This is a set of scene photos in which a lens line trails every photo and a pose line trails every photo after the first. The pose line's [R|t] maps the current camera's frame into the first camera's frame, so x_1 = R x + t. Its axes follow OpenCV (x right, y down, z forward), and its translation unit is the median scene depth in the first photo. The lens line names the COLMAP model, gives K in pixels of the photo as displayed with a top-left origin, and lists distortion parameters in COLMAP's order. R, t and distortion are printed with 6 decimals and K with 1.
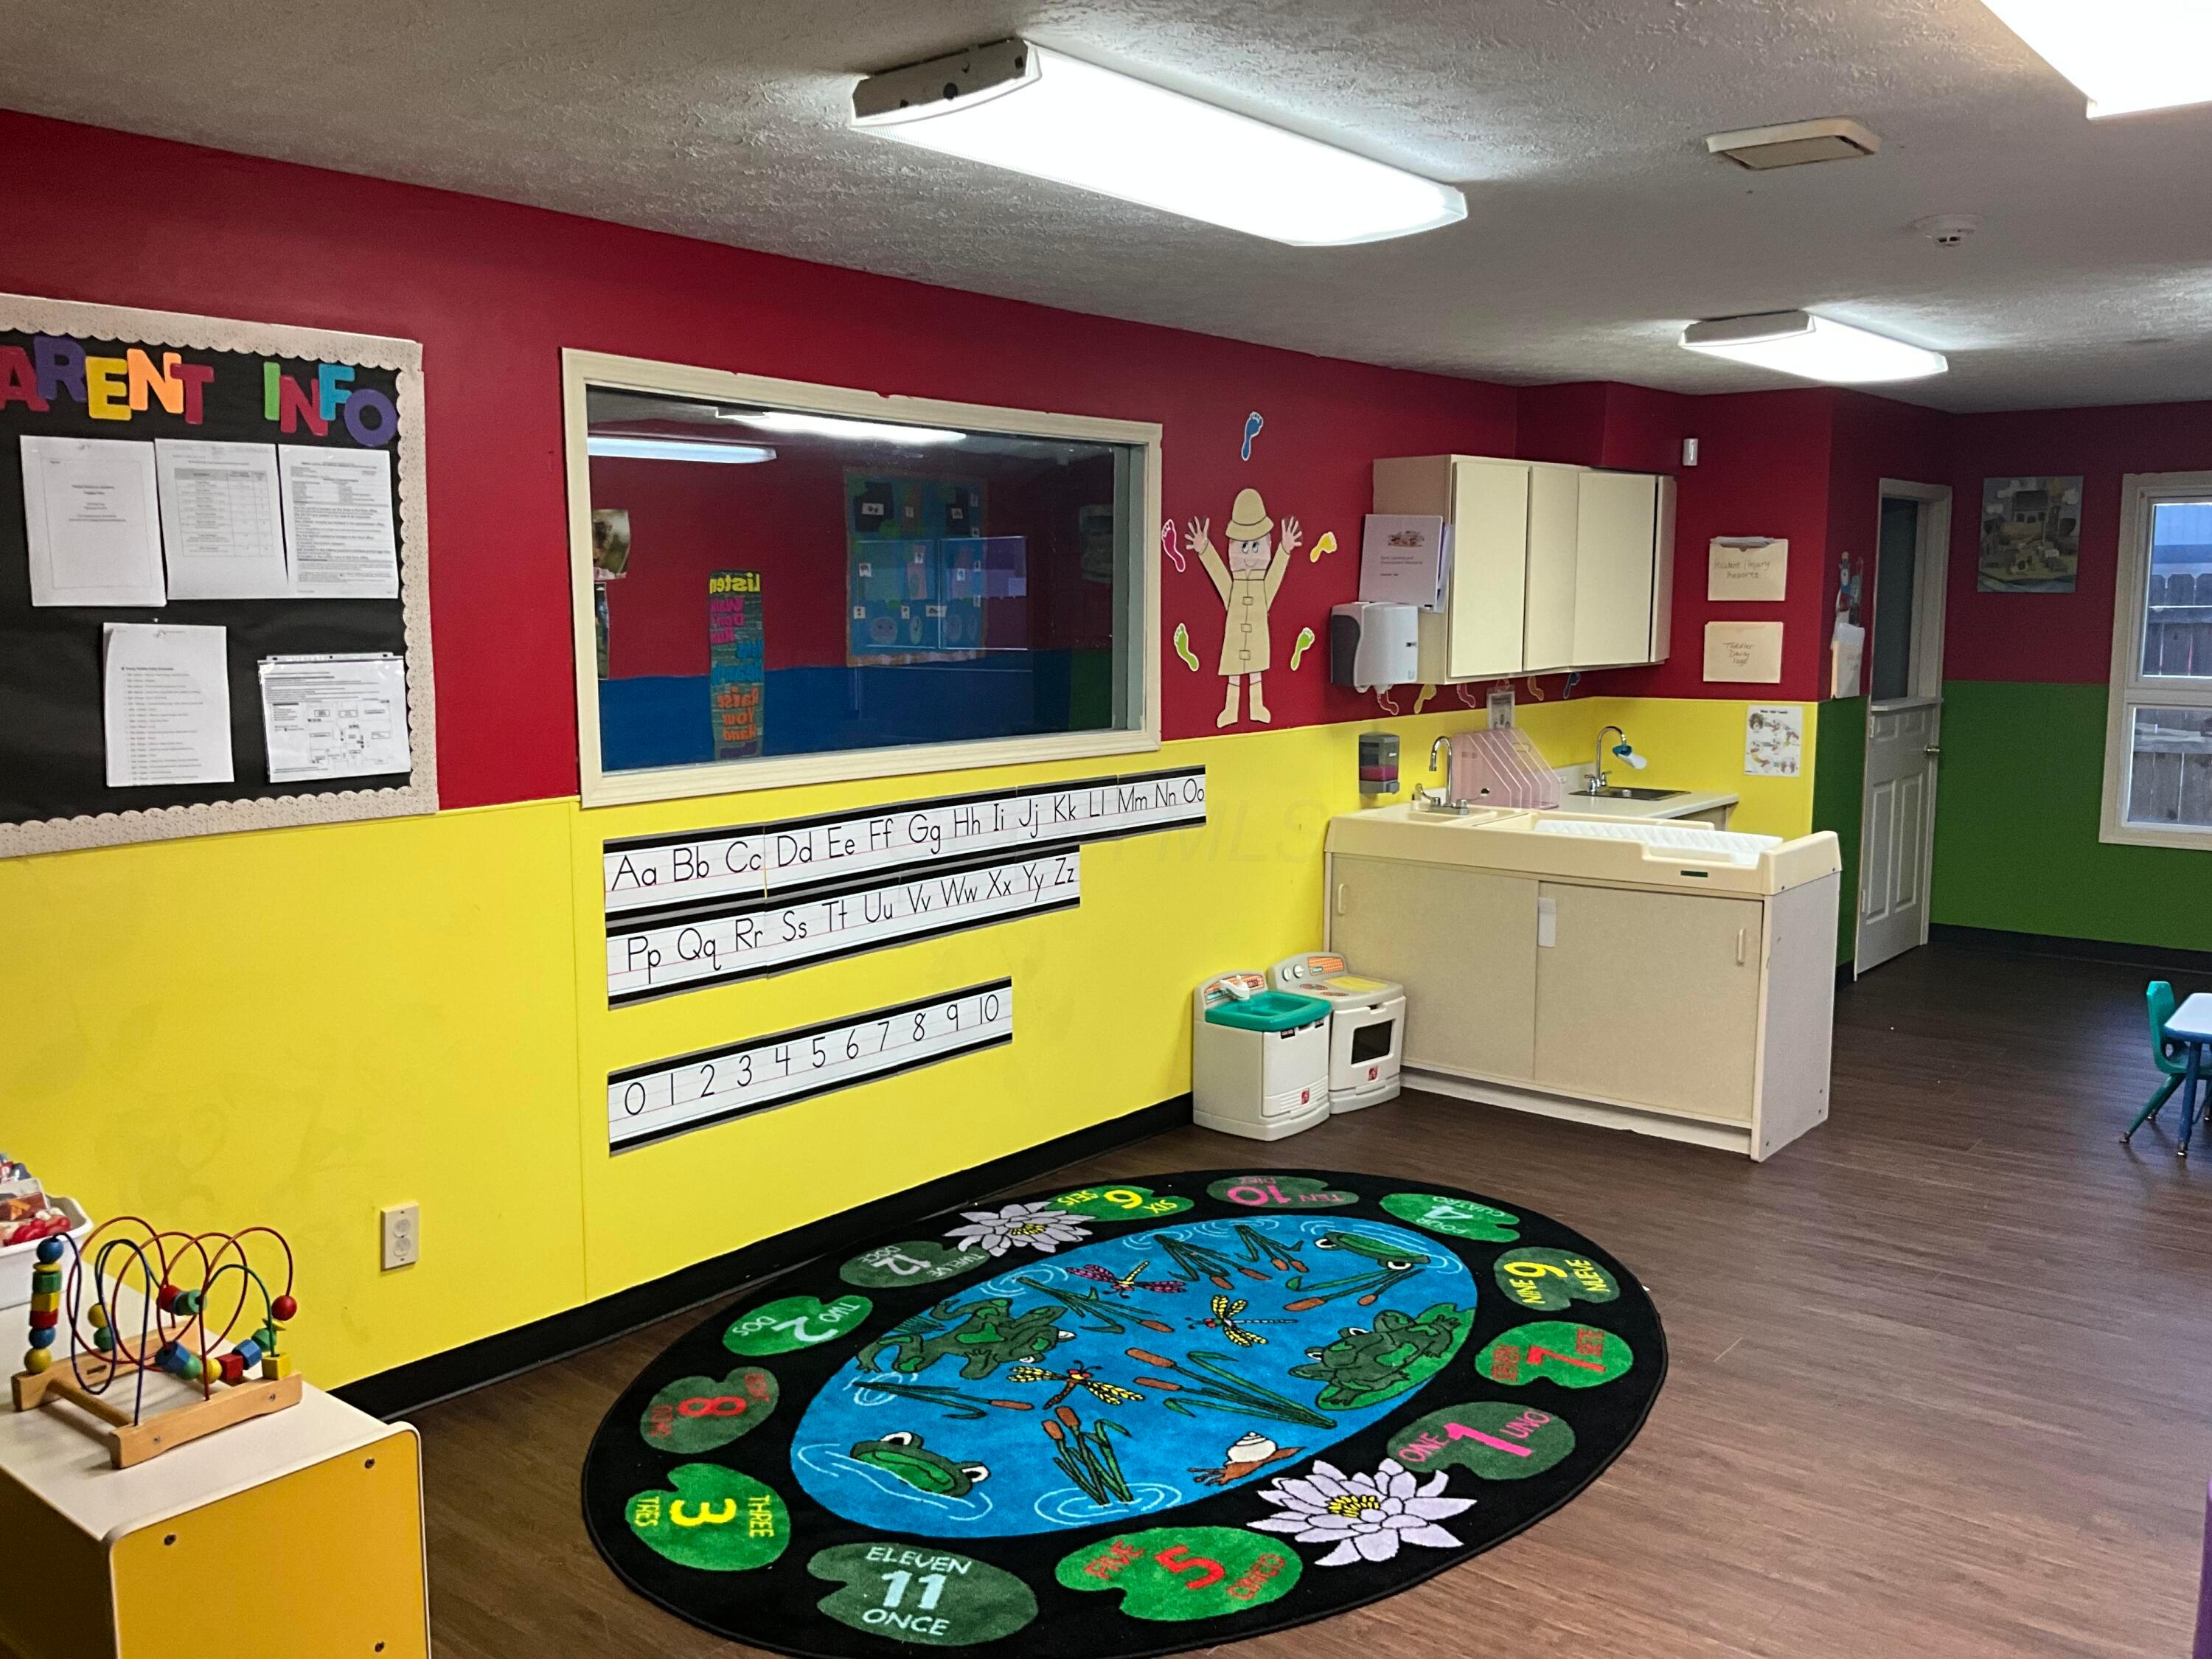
lens RADIAL K [[1837.0, 0, 1099.1], [0, 1837.0, 839.1], [0, 0, 1]] dist [0.103991, -0.213088]
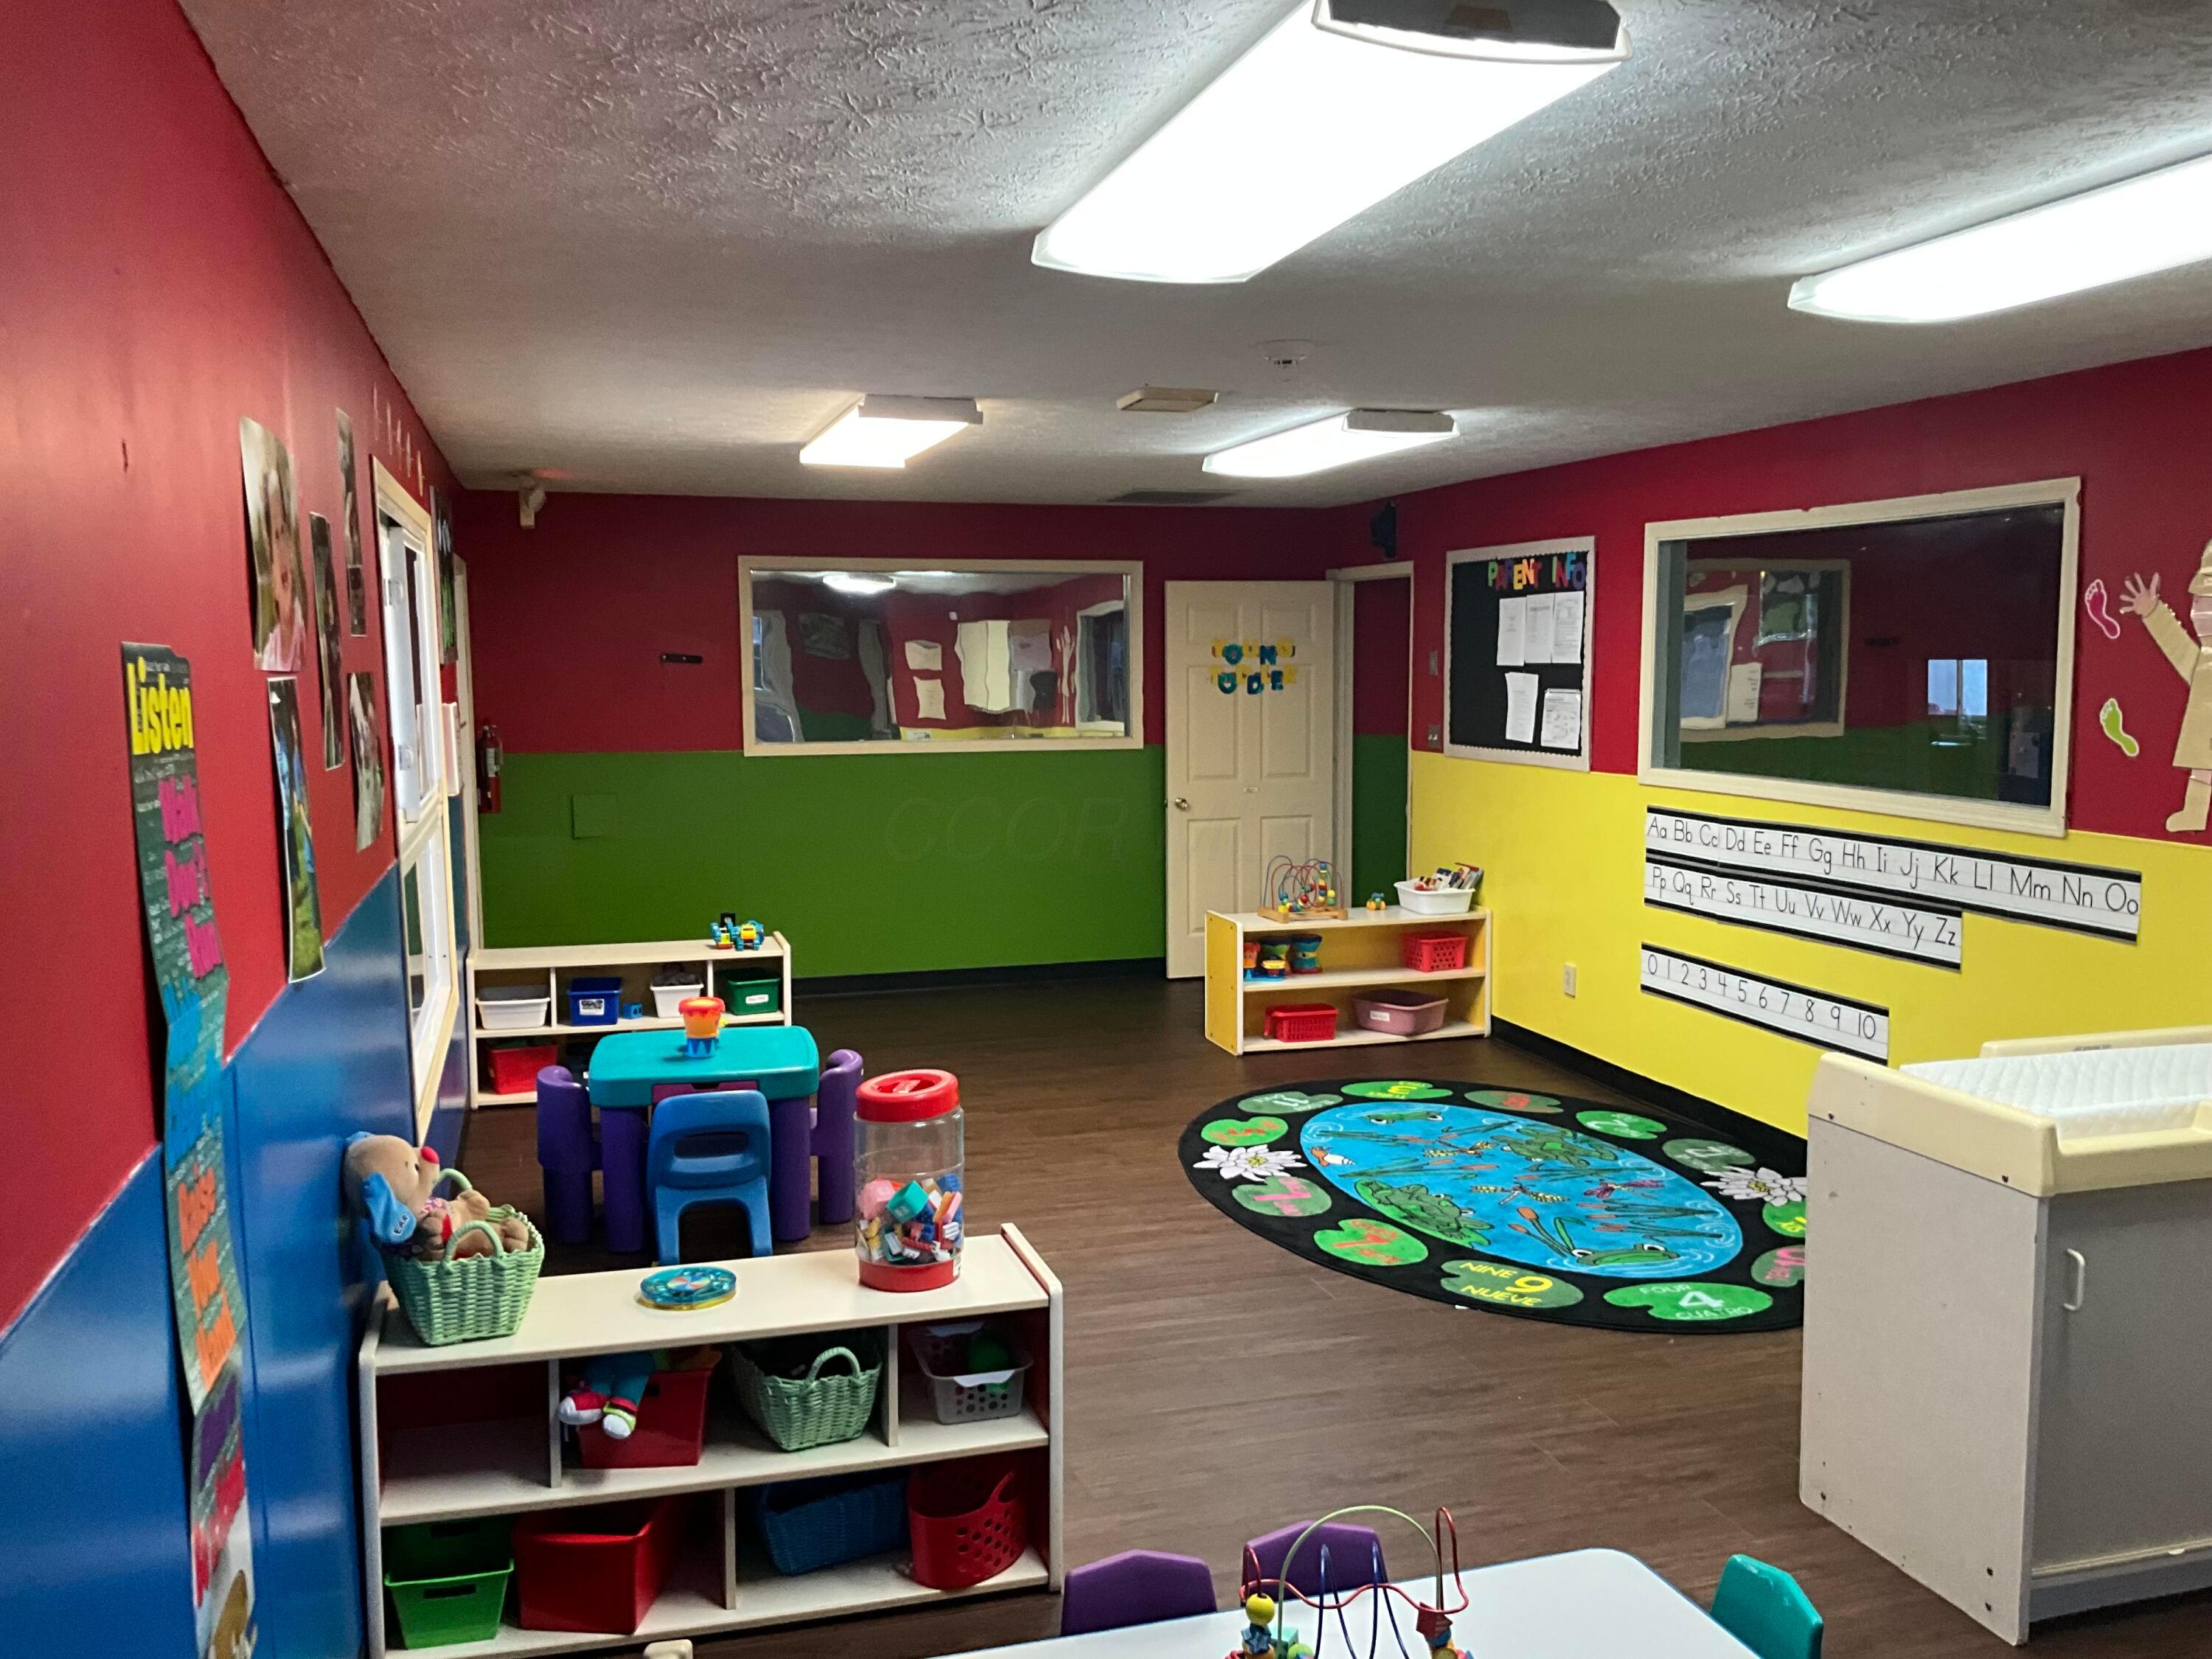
lens RADIAL K [[1855.3, 0, 1088.5], [0, 1855.3, 832.7], [0, 0, 1]] dist [0.117958, -0.243806]
pose [[-0.572205, 0.084456, -0.815750, 1.163391], [-0.103112, 0.979381, 0.173725, -0.178597], [0.813603, 0.183519, -0.551699, 1.243184]]
